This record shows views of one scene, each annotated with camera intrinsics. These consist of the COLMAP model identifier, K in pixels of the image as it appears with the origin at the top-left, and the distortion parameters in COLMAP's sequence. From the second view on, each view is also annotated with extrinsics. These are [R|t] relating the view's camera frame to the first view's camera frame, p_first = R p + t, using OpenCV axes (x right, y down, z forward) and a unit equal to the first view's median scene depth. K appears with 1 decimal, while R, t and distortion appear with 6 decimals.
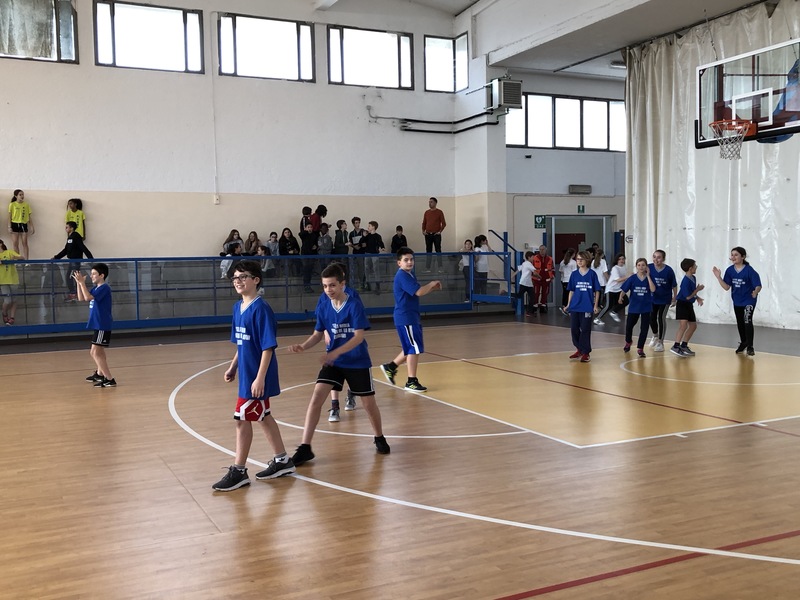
lens RADIAL K [[825.6, 0, 400.1], [0, 825.6, 295.5], [0, 0, 1]] dist [0.028630, 0.000000]
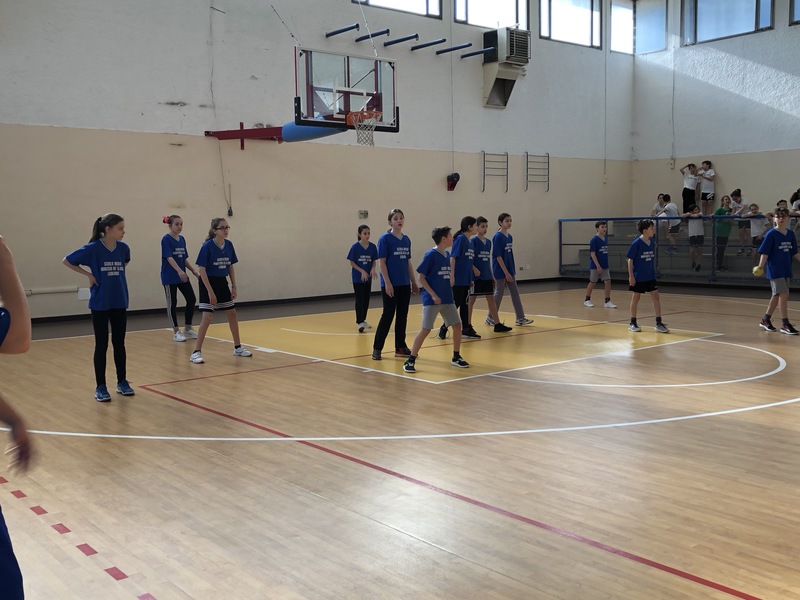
lens RADIAL K [[838.0, 0, 400.5], [0, 838.0, 302.7], [0, 0, 1]] dist [-0.058326, 0.000000]
pose [[0.247075, 0.119893, -0.961551, 1.016100], [-0.036607, 0.992763, 0.114378, -0.057928], [0.968305, 0.006939, 0.249675, 0.457041]]
